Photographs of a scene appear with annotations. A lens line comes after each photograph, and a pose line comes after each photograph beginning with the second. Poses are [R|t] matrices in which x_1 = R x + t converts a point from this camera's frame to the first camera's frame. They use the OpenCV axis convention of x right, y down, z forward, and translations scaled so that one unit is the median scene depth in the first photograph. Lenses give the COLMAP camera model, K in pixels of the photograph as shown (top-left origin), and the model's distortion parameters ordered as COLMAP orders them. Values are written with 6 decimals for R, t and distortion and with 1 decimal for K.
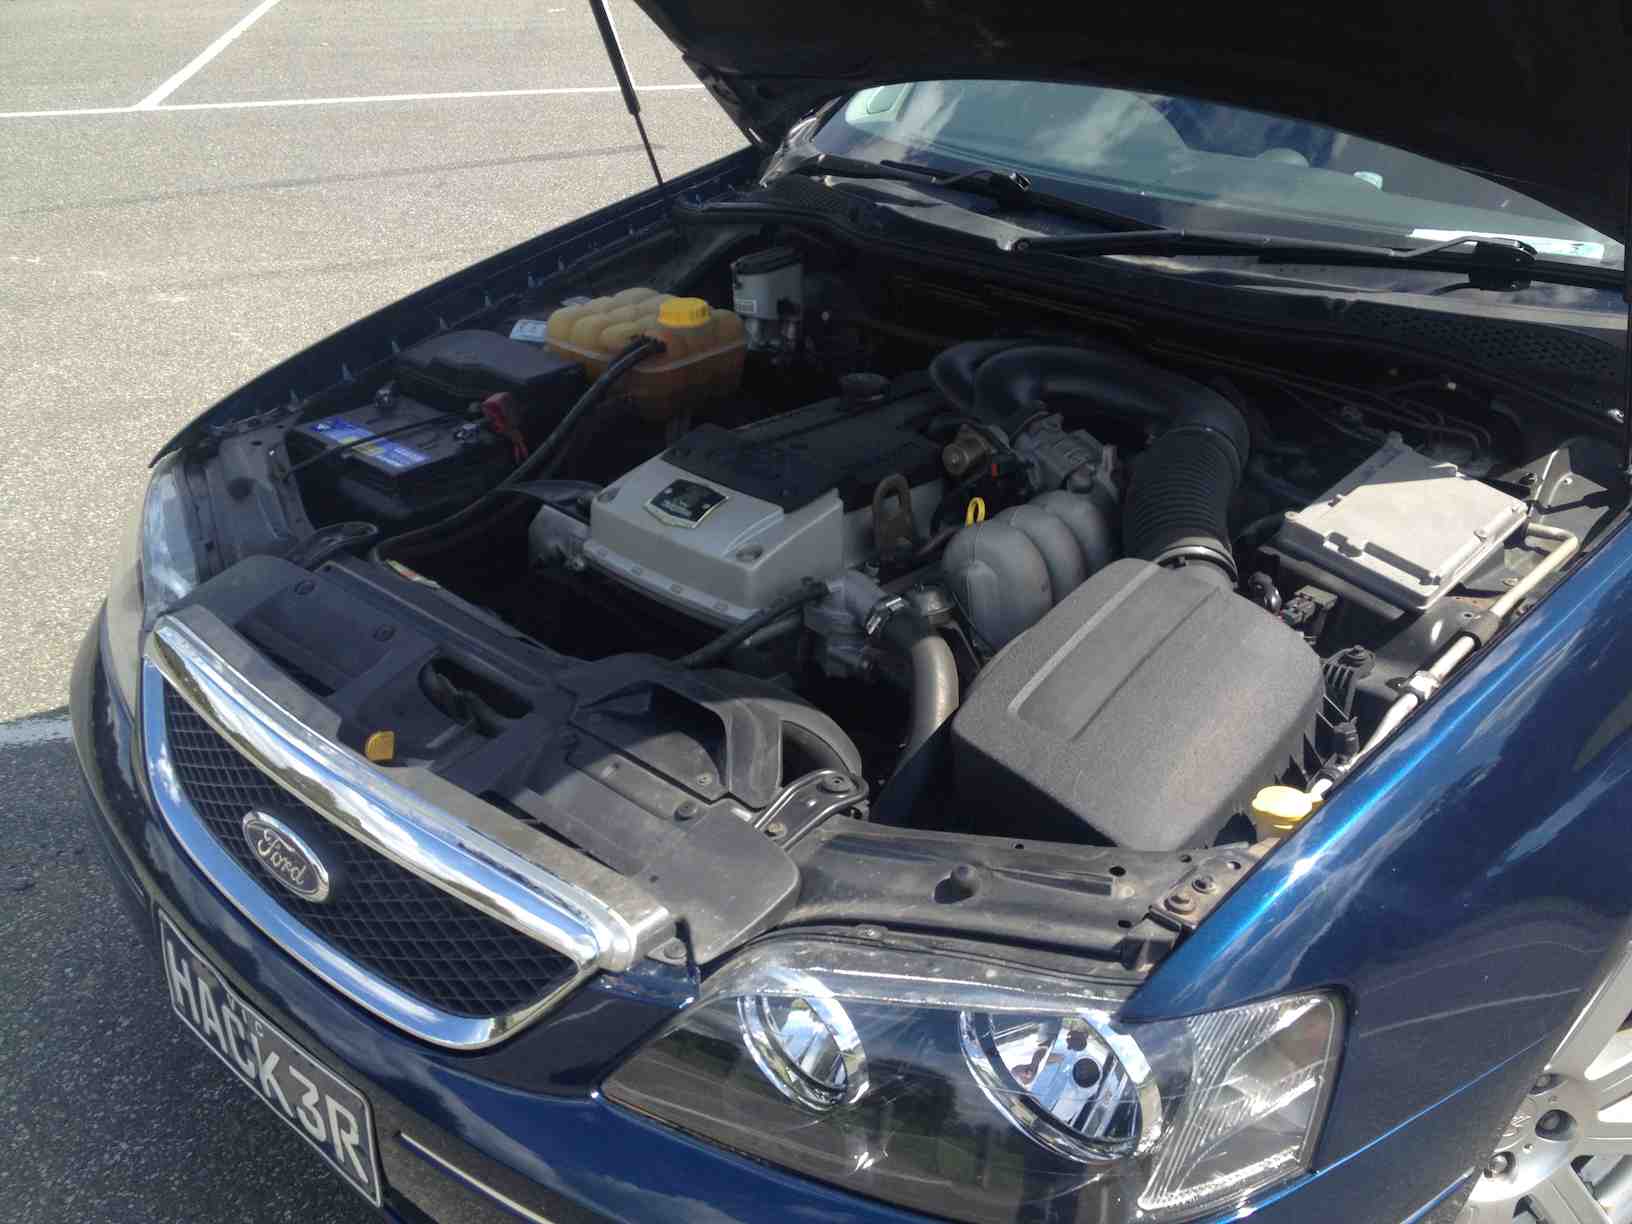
lens RADIAL K [[1623.1, 0, 816.0], [0, 1623.1, 612.0], [0, 0, 1]] dist [0.008634, -0.016210]
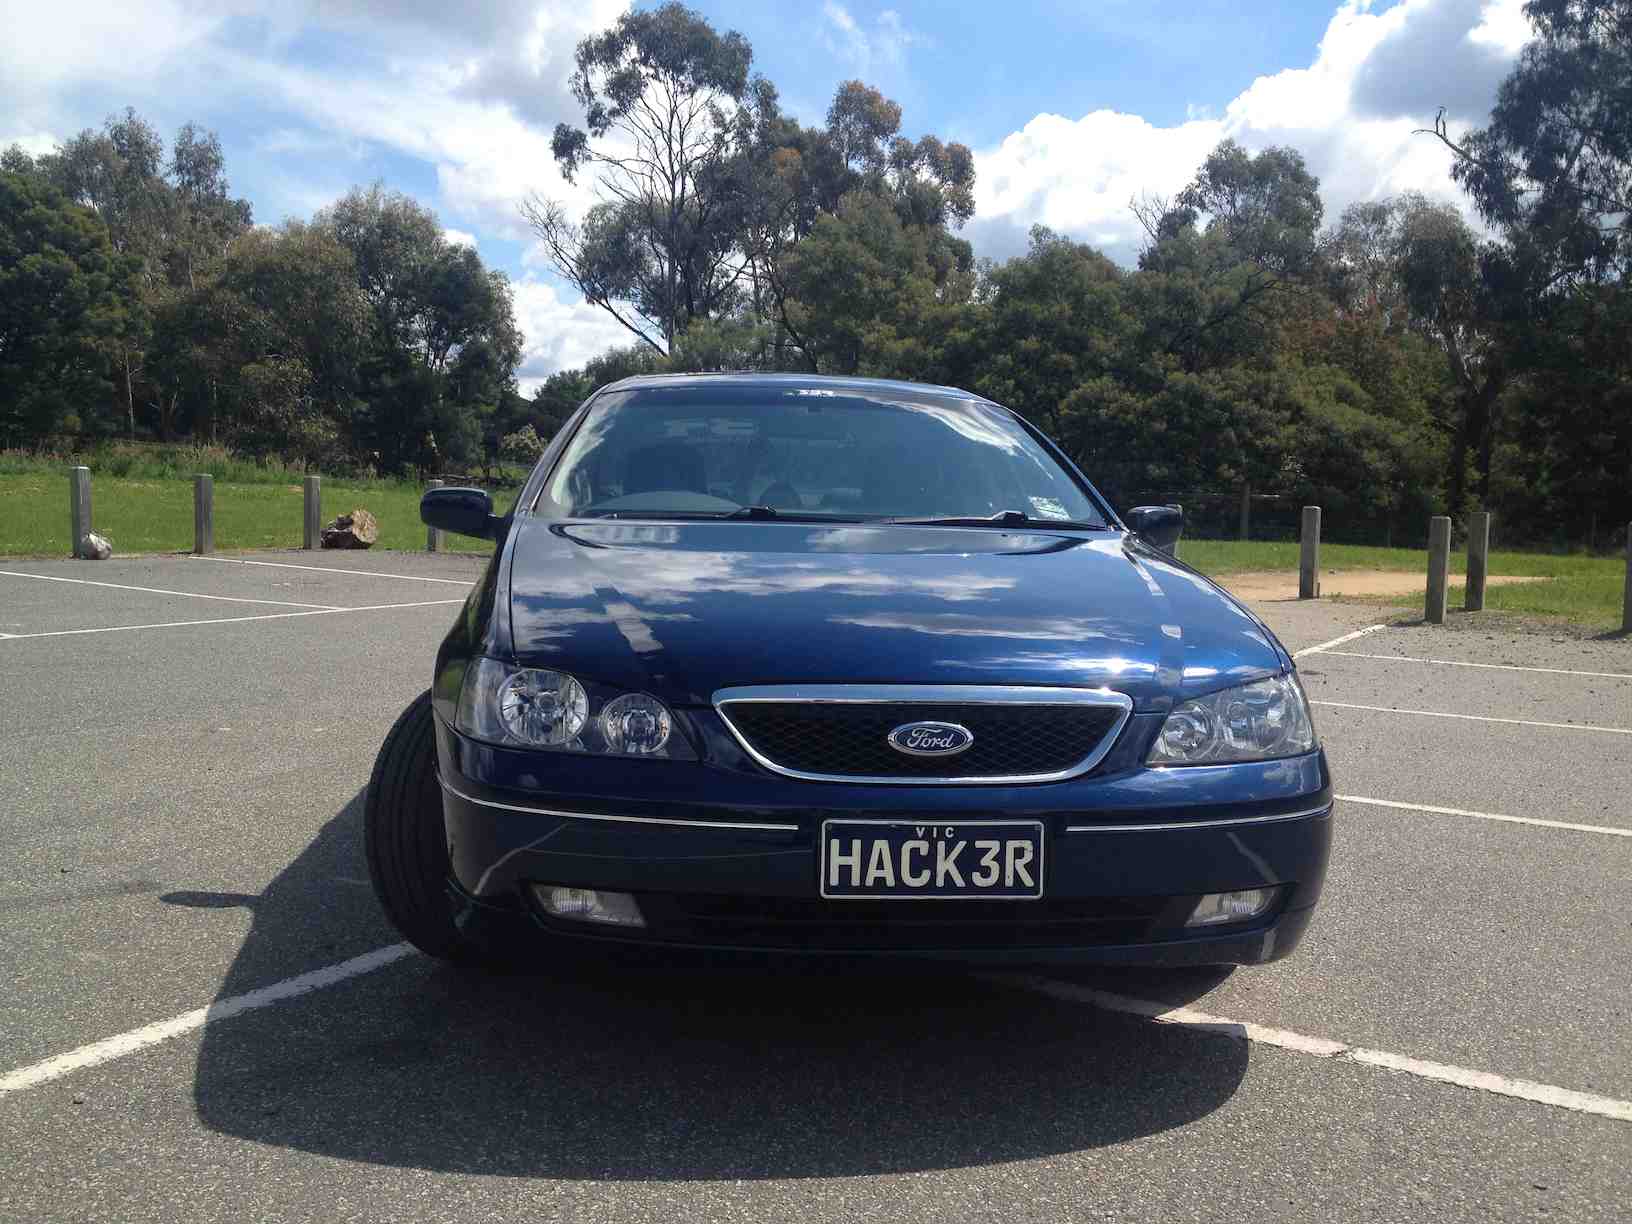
lens RADIAL K [[1623.1, 0, 816.0], [0, 1623.1, 612.0], [0, 0, 1]] dist [0.008634, -0.016210]
pose [[0.633269, -0.026856, 0.773465, -1.658240], [0.320460, 0.918797, -0.230471, 0.364722], [-0.704468, 0.393815, 0.590453, -0.046404]]
